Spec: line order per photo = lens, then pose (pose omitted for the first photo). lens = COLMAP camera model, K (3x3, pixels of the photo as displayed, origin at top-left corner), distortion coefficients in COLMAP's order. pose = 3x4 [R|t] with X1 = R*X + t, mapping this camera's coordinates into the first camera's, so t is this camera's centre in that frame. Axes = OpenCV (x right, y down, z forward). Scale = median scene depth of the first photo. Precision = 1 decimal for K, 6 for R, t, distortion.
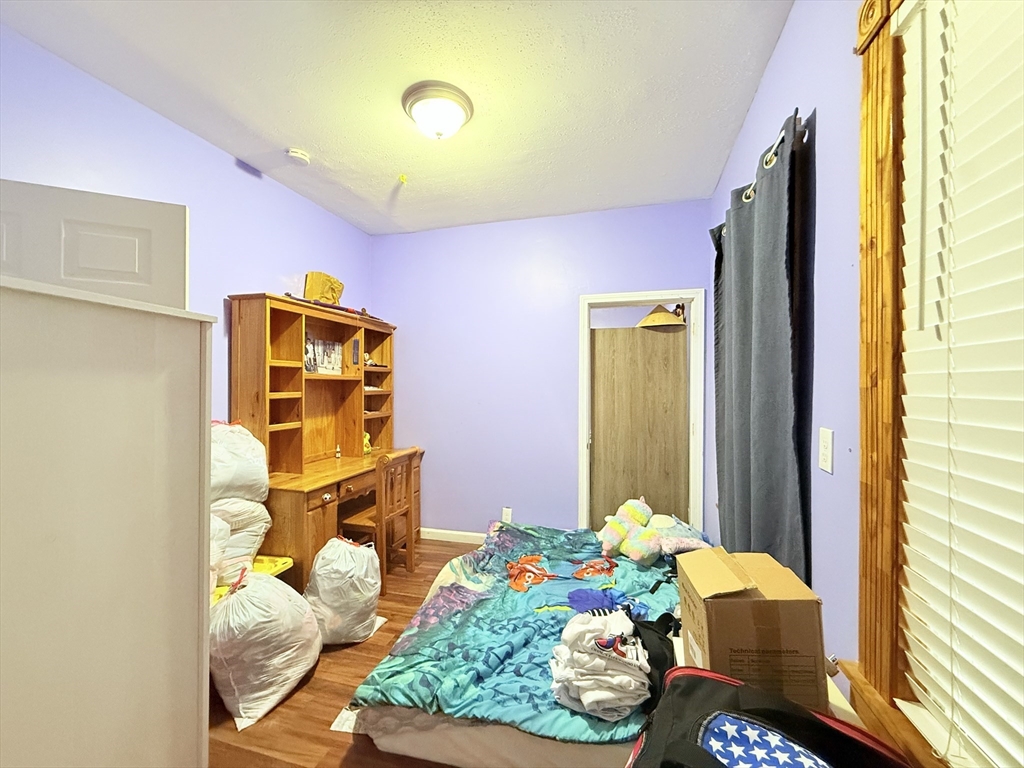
lens RADIAL K [[409.2, 0, 511.4], [0, 409.2, 384.4], [0, 0, 1]] dist [-0.002099, -0.000287]
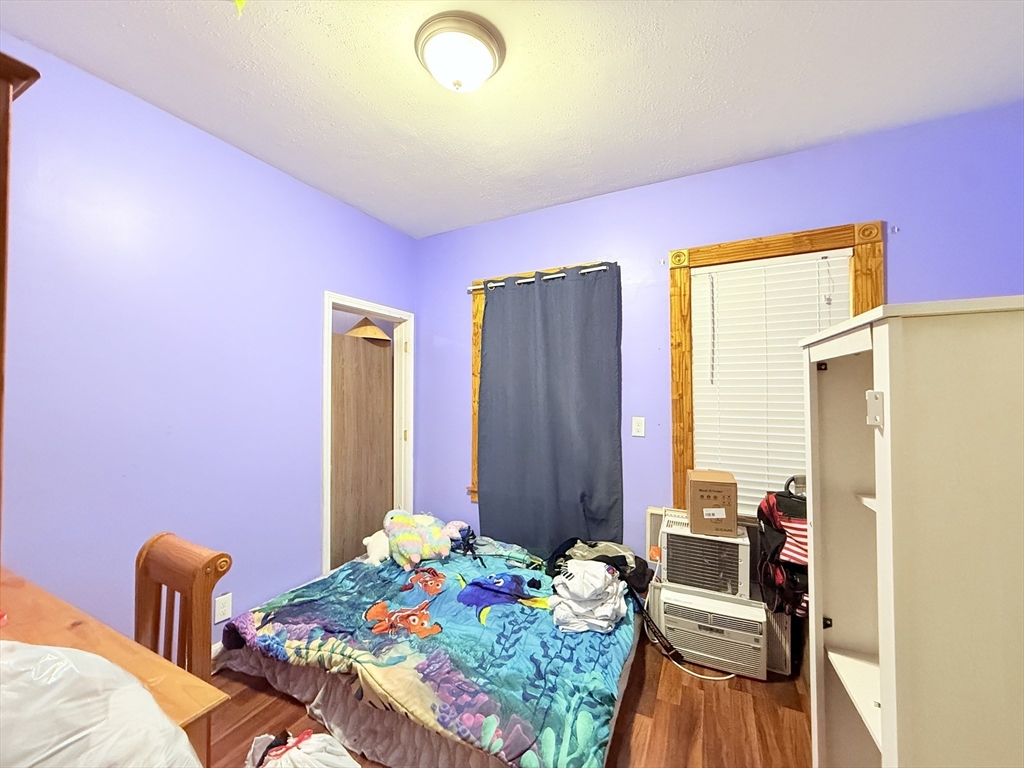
lens RADIAL K [[409.2, 0, 506.1], [0, 409.2, 384.8], [0, 0, 1]] dist [-0.002099, -0.000287]
pose [[0.189906, 0.014108, 0.981701, -0.593353], [-0.000614, 0.999898, -0.014251, -0.013645], [-0.981802, 0.002104, 0.189895, 0.489248]]
